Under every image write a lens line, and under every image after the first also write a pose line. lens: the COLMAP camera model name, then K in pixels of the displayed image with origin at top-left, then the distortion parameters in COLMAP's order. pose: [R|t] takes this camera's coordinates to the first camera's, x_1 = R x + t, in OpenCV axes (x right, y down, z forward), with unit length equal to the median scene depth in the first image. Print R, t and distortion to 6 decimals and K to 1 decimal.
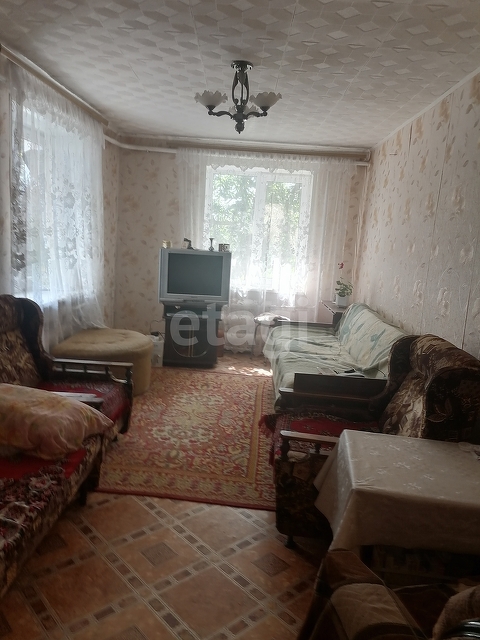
lens RADIAL K [[497.5, 0, 240.0], [0, 497.5, 320.0], [0, 0, 1]] dist [0.097593, -0.133742]
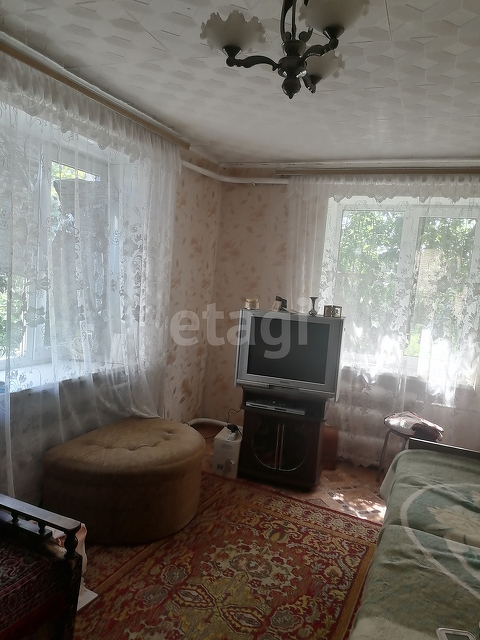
lens RADIAL K [[497.5, 0, 240.0], [0, 497.5, 320.0], [0, 0, 1]] dist [0.097593, -0.133742]
pose [[0.934902, 0.044397, -0.352119, 0.082647], [-0.081376, 0.992528, -0.090915, -0.060448], [0.345452, 0.113651, 0.931529, 0.322162]]
